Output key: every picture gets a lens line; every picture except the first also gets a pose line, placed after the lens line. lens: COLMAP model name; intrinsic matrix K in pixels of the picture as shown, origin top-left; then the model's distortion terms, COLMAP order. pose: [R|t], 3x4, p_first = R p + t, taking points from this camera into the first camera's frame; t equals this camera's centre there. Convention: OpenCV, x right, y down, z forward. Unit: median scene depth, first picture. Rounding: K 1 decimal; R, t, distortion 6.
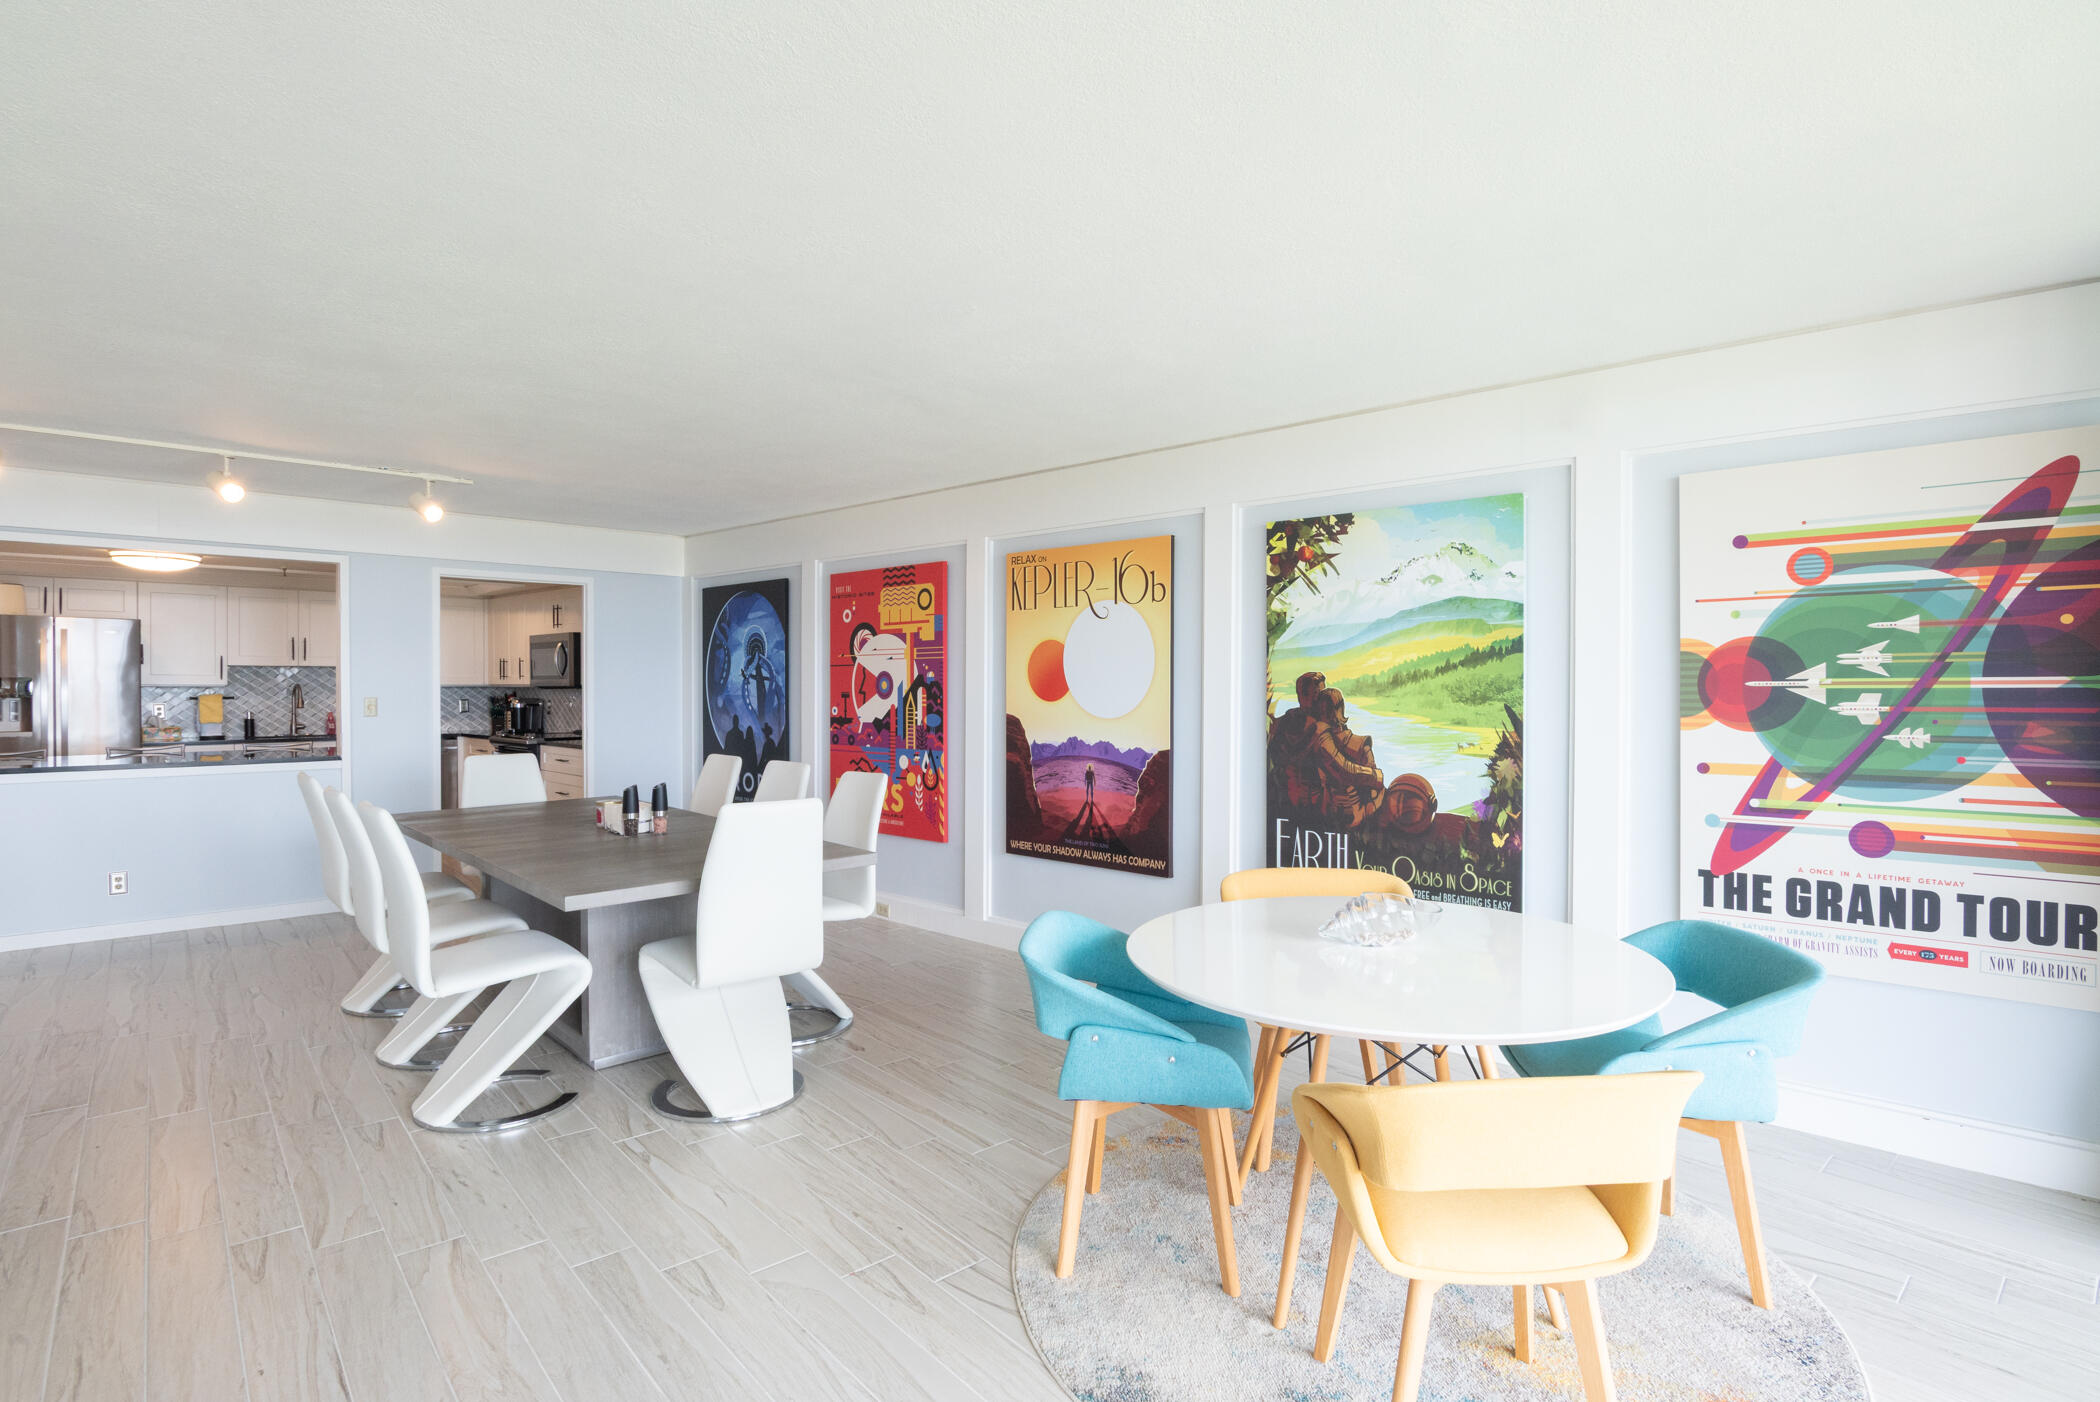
lens RADIAL K [[1037.9, 0, 1053.0], [0, 1037.9, 696.3], [0, 0, 1]] dist [-0.022491, 0.000039]
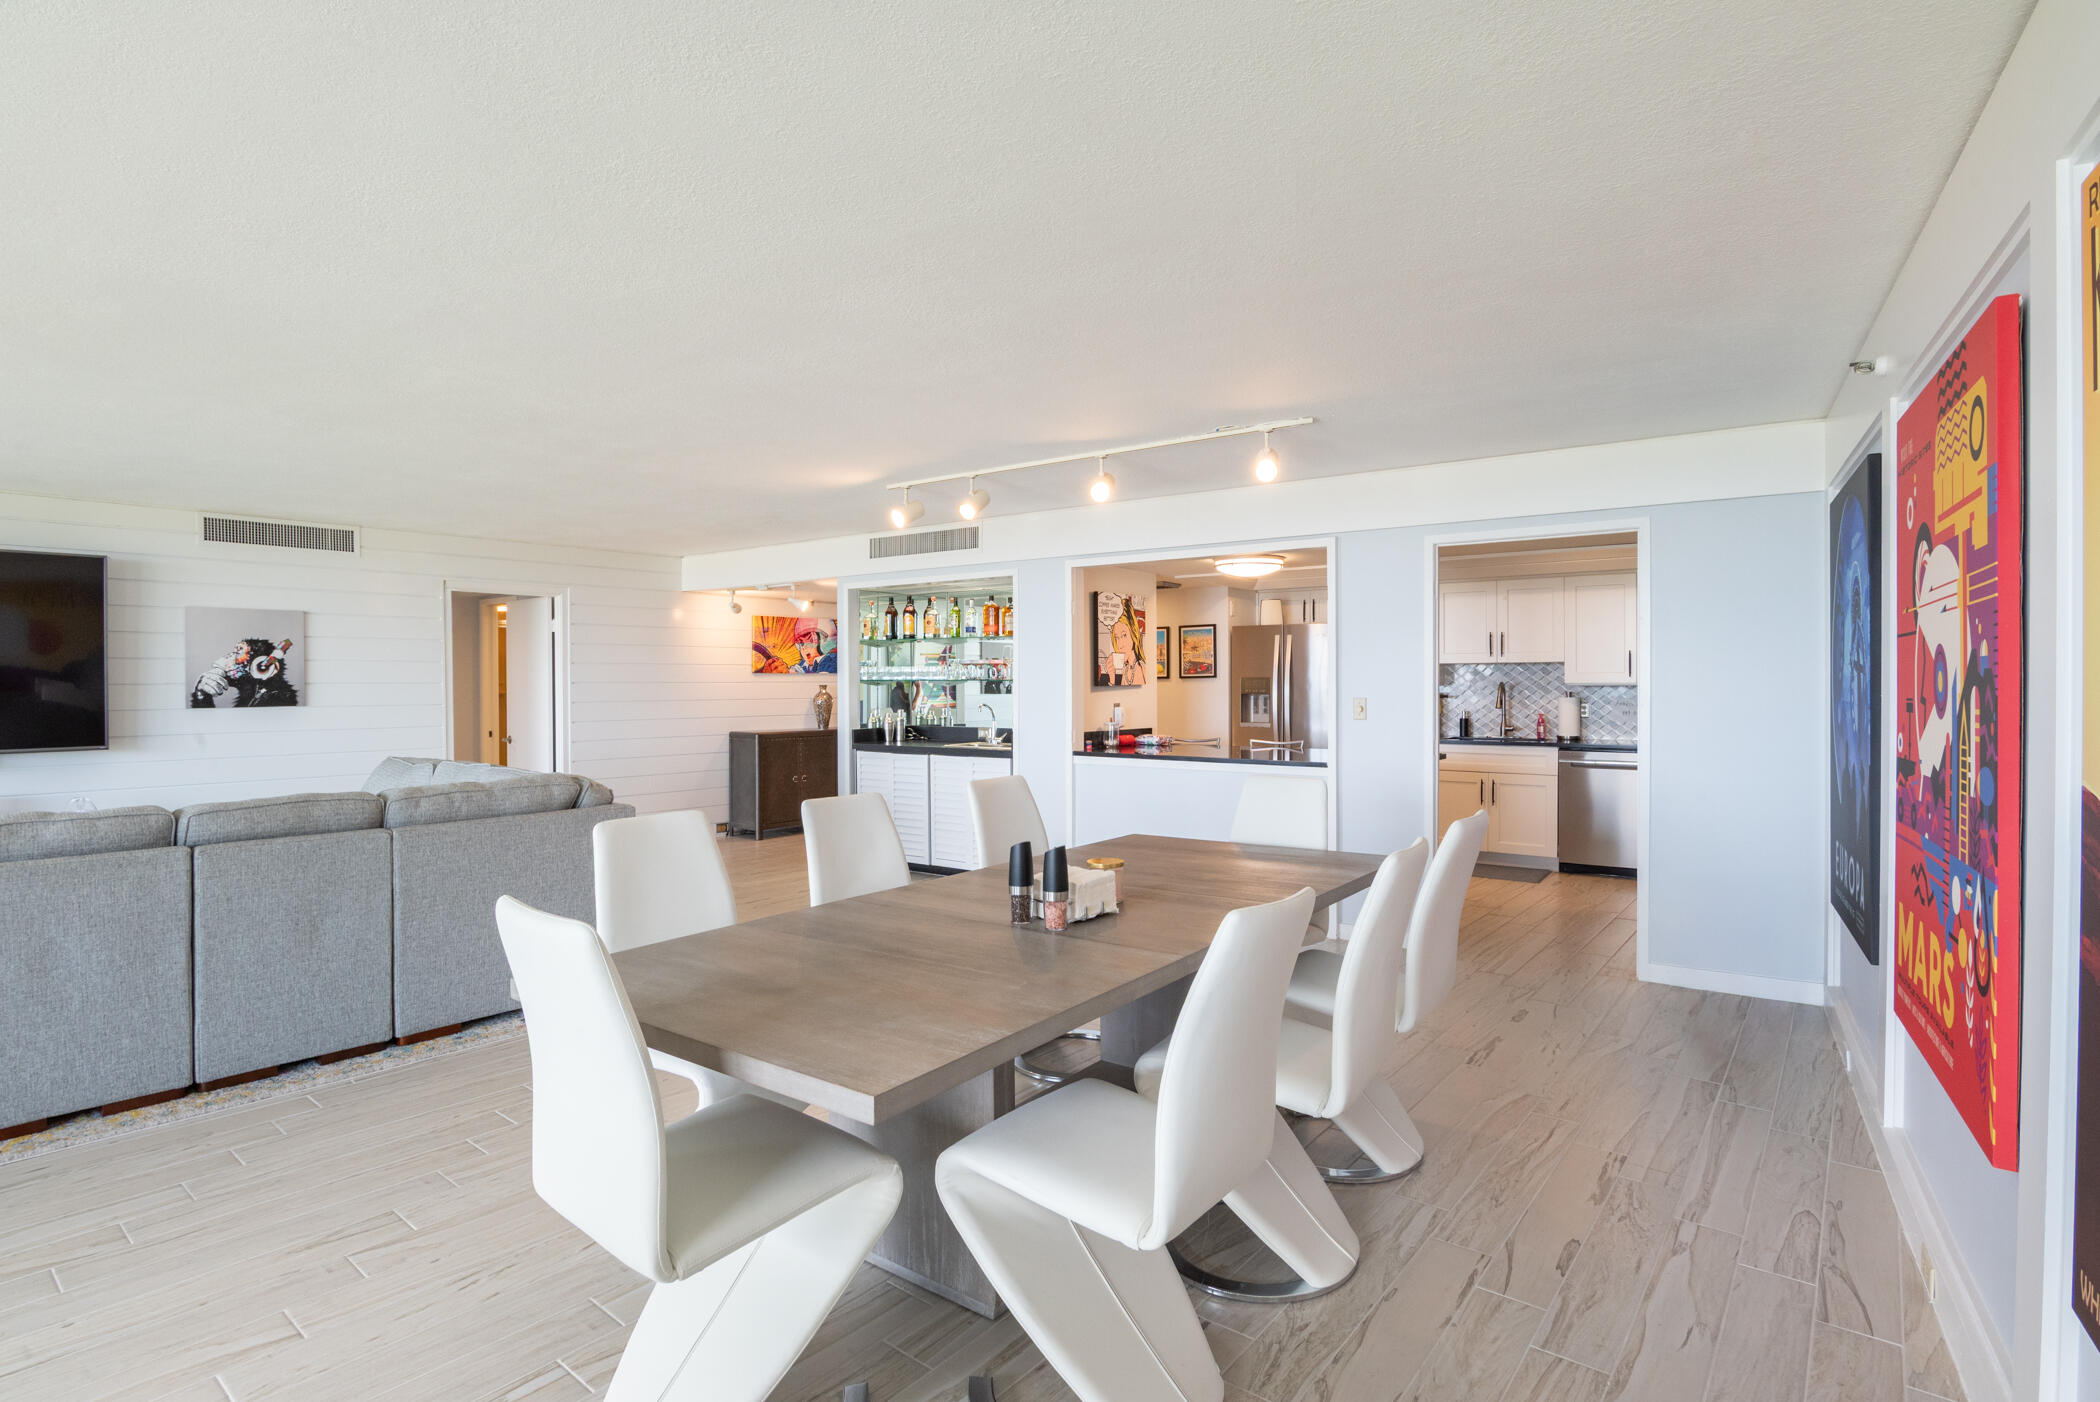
lens RADIAL K [[1027.6, 0, 1054.6], [0, 1027.6, 696.5], [0, 0, 1]] dist [-0.022662, 0.000039]
pose [[0.174885, 0.011454, -0.984522, 0.147877], [-0.009330, 0.999907, 0.009975, -0.006592], [0.984545, 0.007441, 0.174976, 0.638476]]
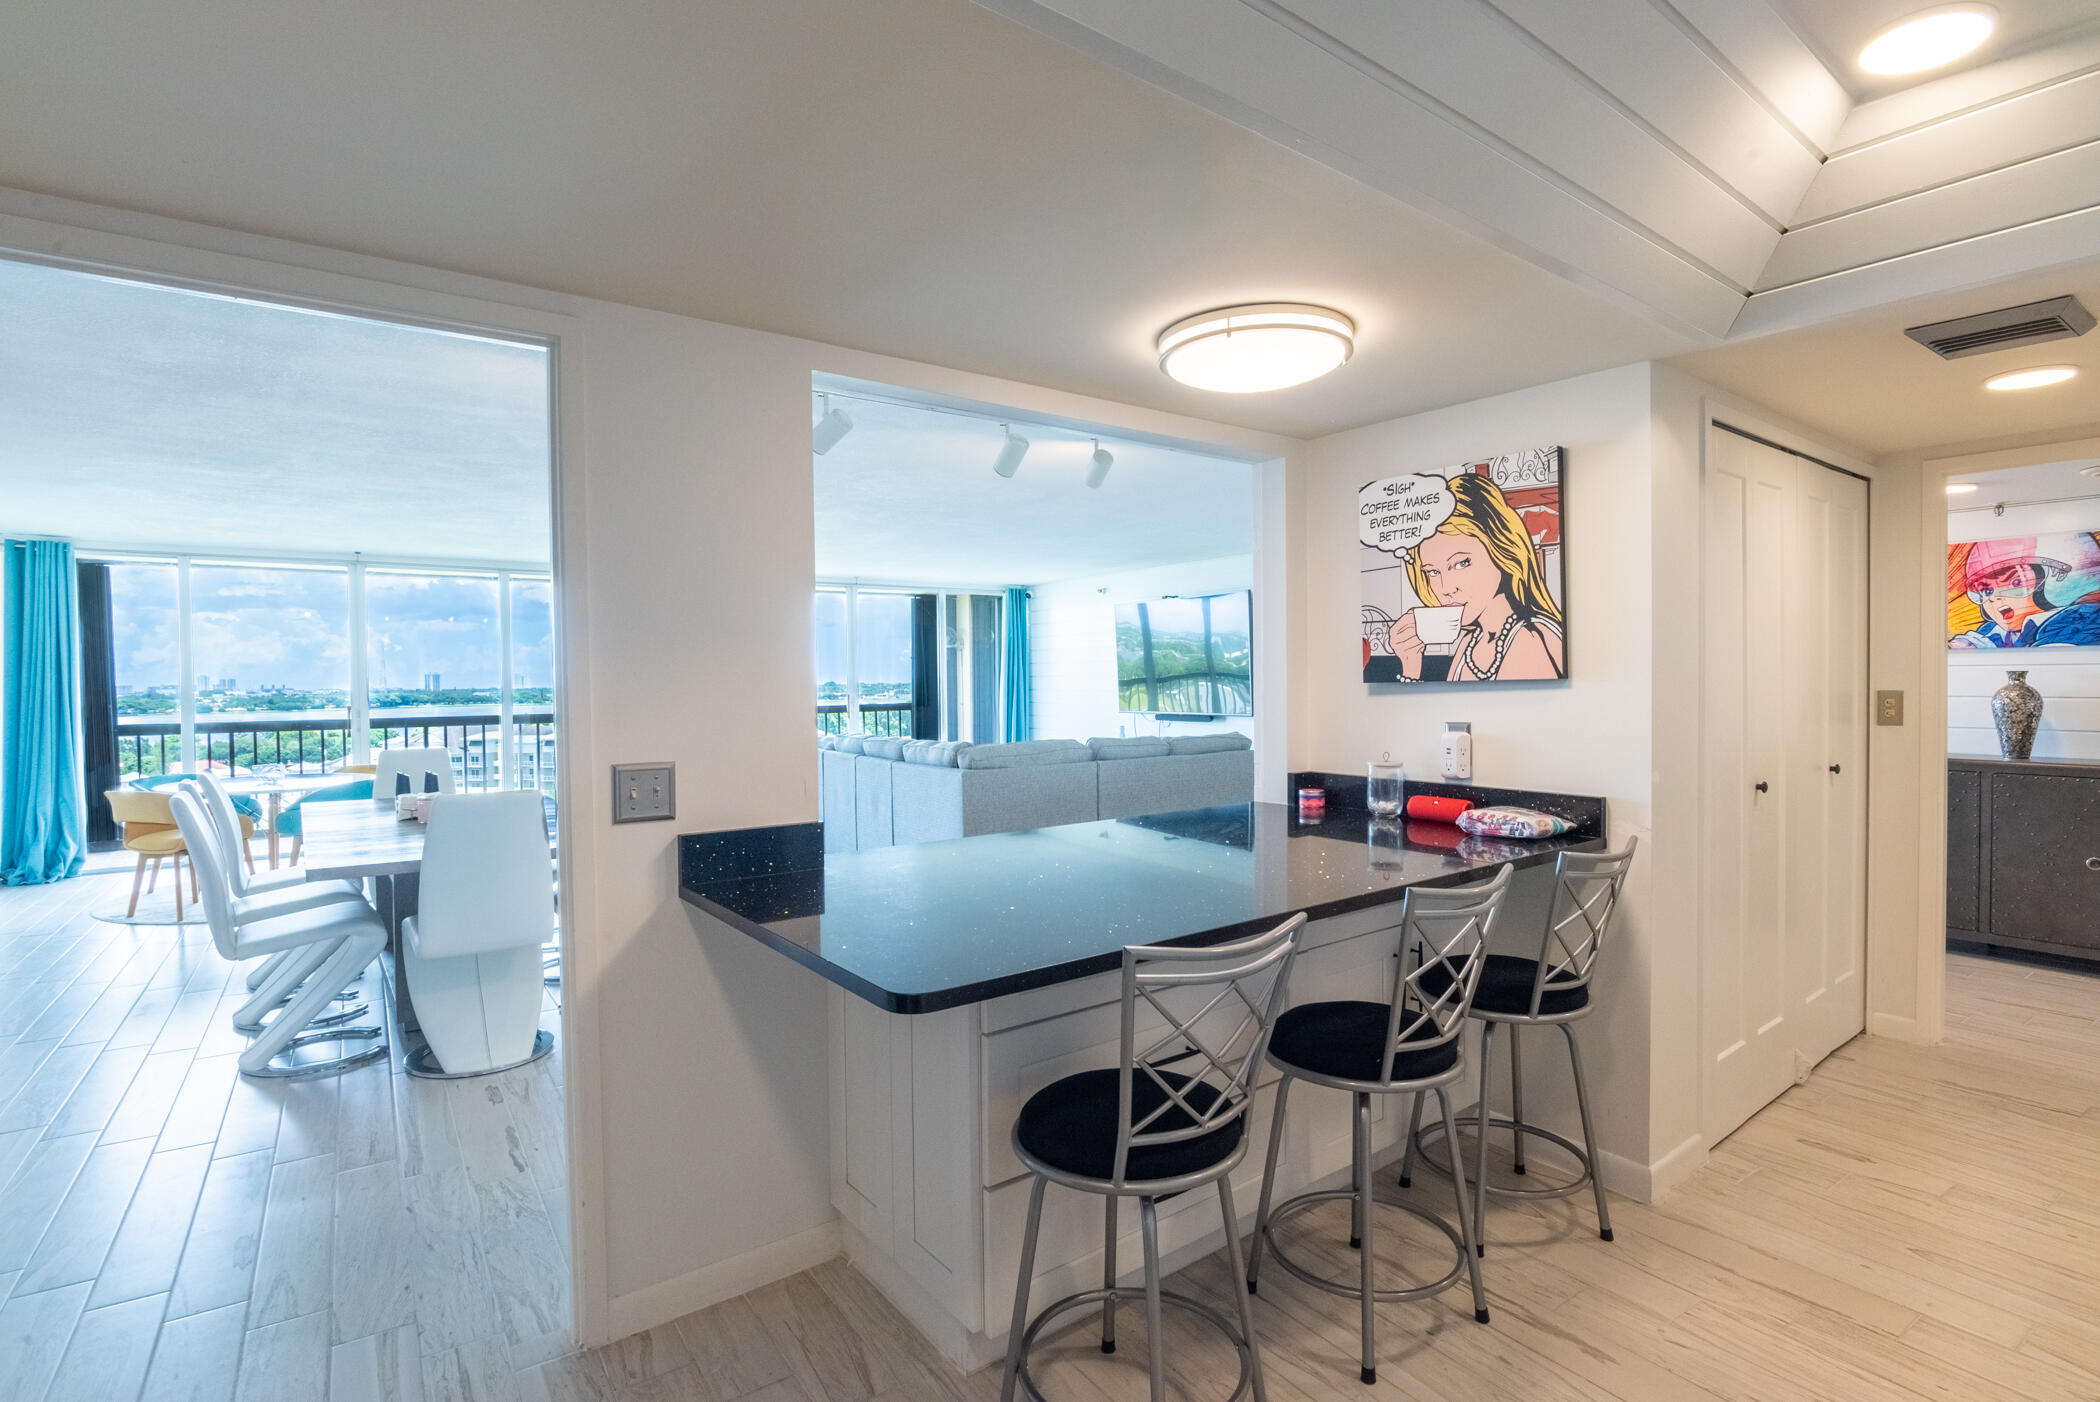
lens RADIAL K [[1025.5, 0, 1059.5], [0, 1025.5, 698.3], [0, 0, 1]] dist [-0.021167, -0.001229]
pose [[-0.993386, 0.007459, 0.114581, -0.883555], [0.011505, 0.999332, 0.034694, -0.019966], [-0.114246, 0.035783, -0.992808, 1.452885]]
